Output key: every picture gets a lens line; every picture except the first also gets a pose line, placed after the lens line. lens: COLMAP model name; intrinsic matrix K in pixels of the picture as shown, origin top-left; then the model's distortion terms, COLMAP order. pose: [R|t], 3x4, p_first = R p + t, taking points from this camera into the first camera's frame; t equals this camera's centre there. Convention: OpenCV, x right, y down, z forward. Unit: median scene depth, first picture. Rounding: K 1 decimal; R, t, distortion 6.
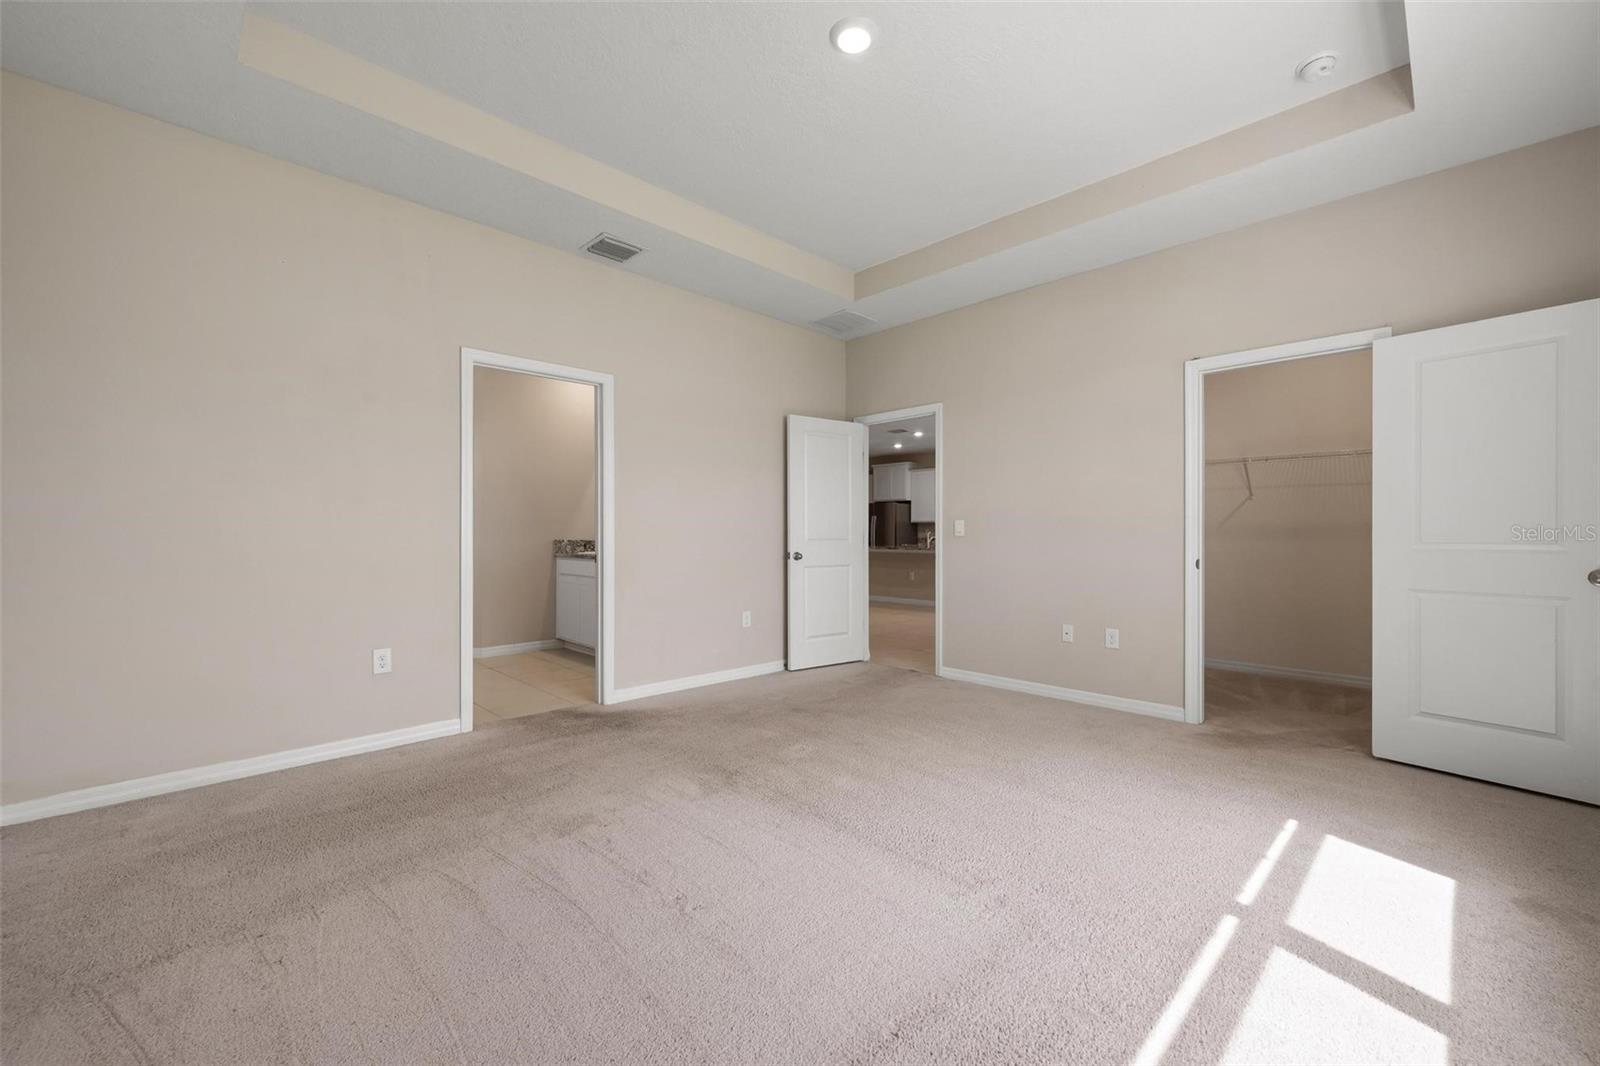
lens RADIAL K [[634.7, 0, 801.6], [0, 634.7, 537.4], [0, 0, 1]] dist [0.000790, 0.001011]
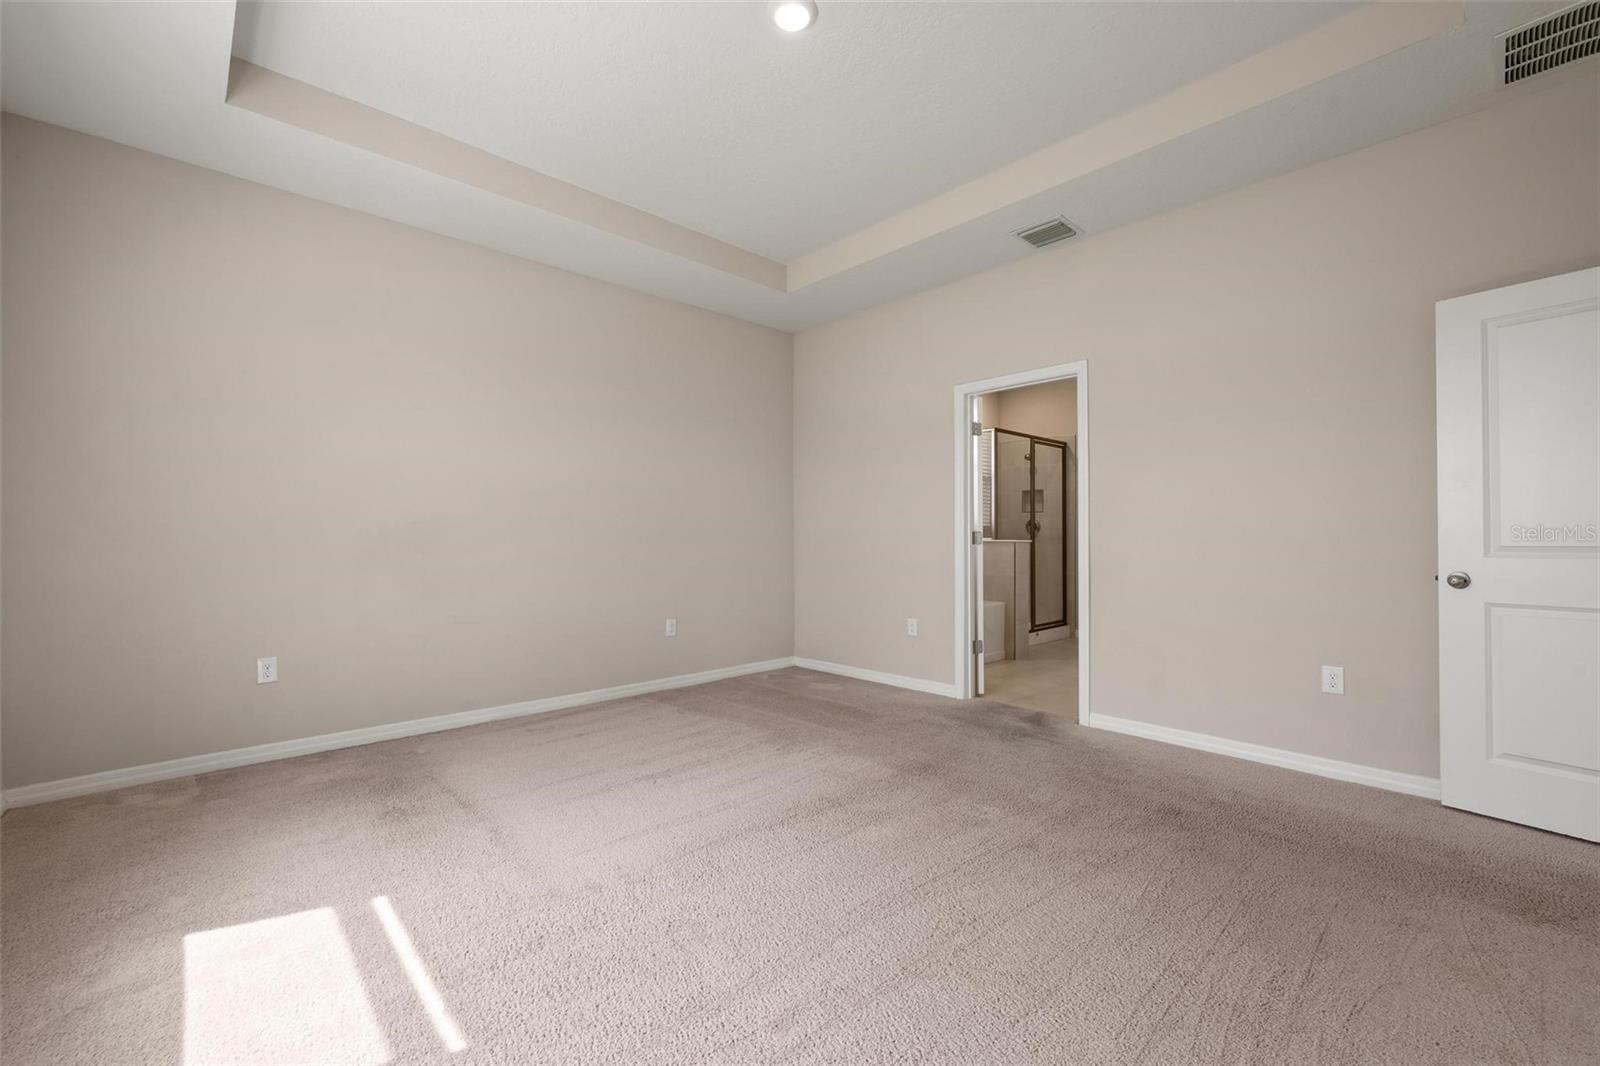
lens RADIAL K [[656.3, 0, 809.2], [0, 656.3, 532.6], [0, 0, 1]] dist [0.003905, 0.000336]
pose [[-0.001889, -0.007091, -0.999973, 0.753052], [-0.003511, 0.999969, -0.007084, -0.003052], [0.999992, 0.003498, -0.001914, 0.728726]]
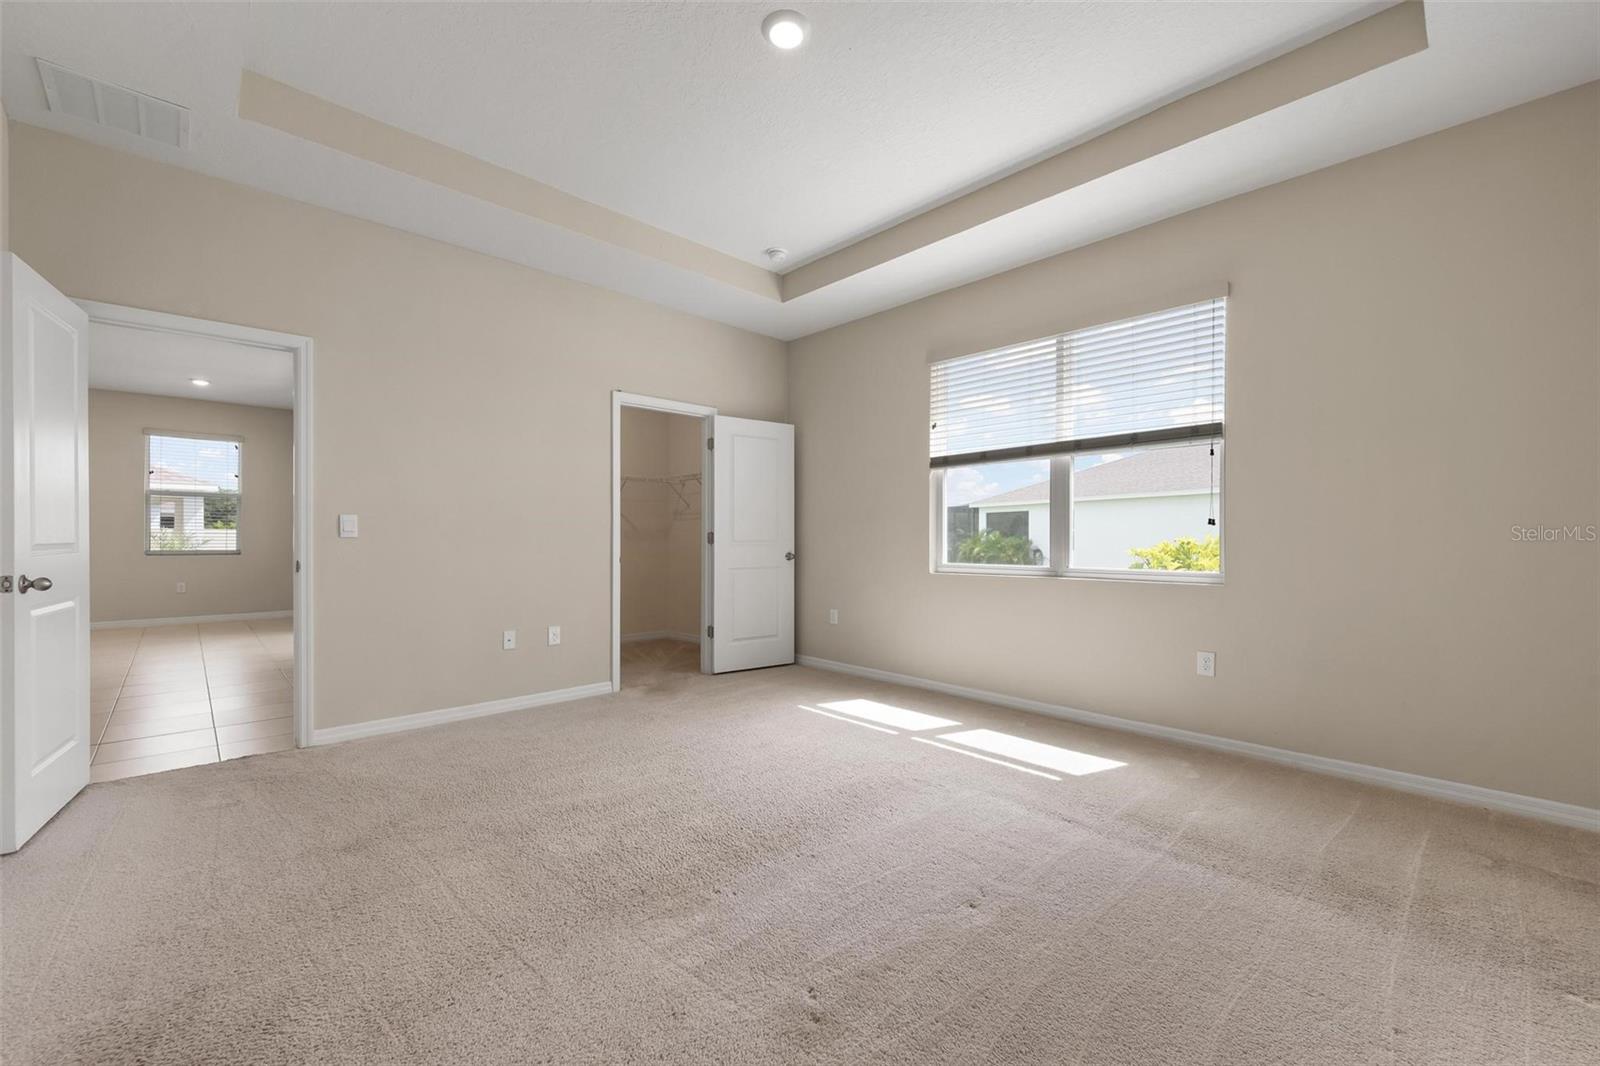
lens RADIAL K [[651.8, 0, 799.1], [0, 651.8, 545.3], [0, 0, 1]] dist [-0.013366, -0.000225]
pose [[0.004337, -0.016024, 0.999862, -0.660097], [0.000438, 0.999872, 0.016022, -0.006081], [-0.999991, 0.000368, 0.004343, 0.692137]]
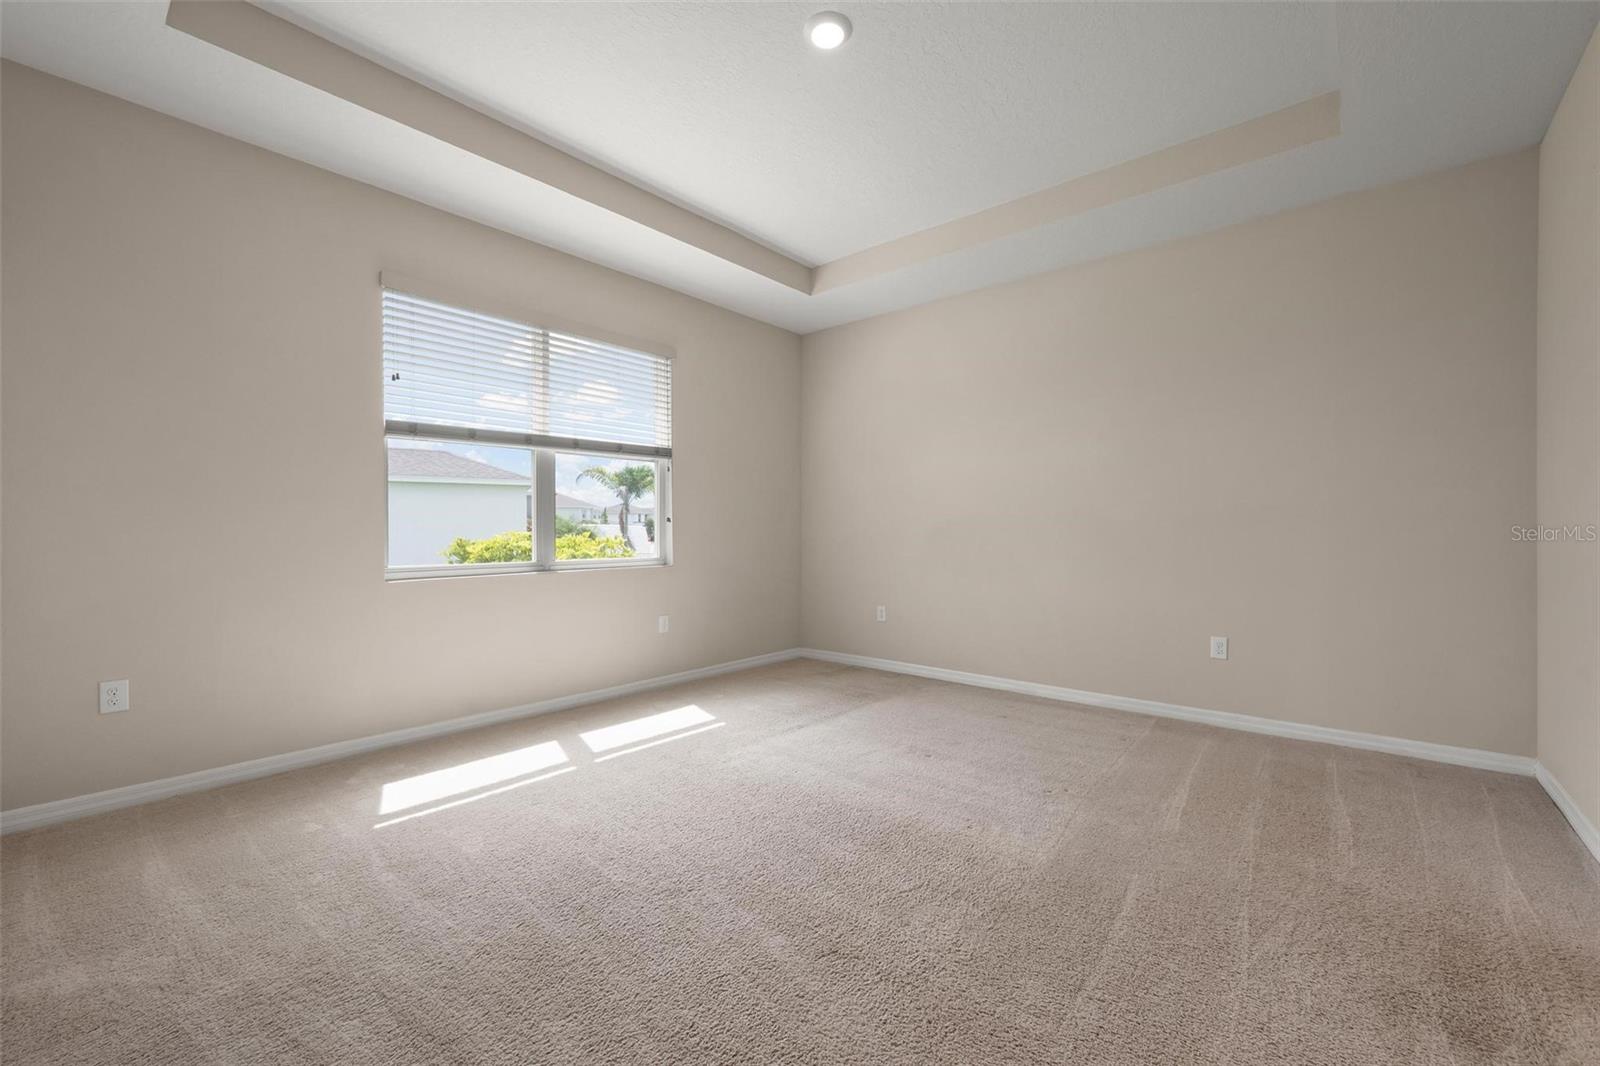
lens RADIAL K [[656.3, 0, 813.3], [0, 656.3, 533.7], [0, 0, 1]] dist [0.003905, 0.000336]
pose [[-0.993955, -0.002329, -0.109761, 0.153281], [-0.003136, 0.999969, 0.007182, -0.006728], [0.109741, 0.007482, -0.993932, 1.438417]]
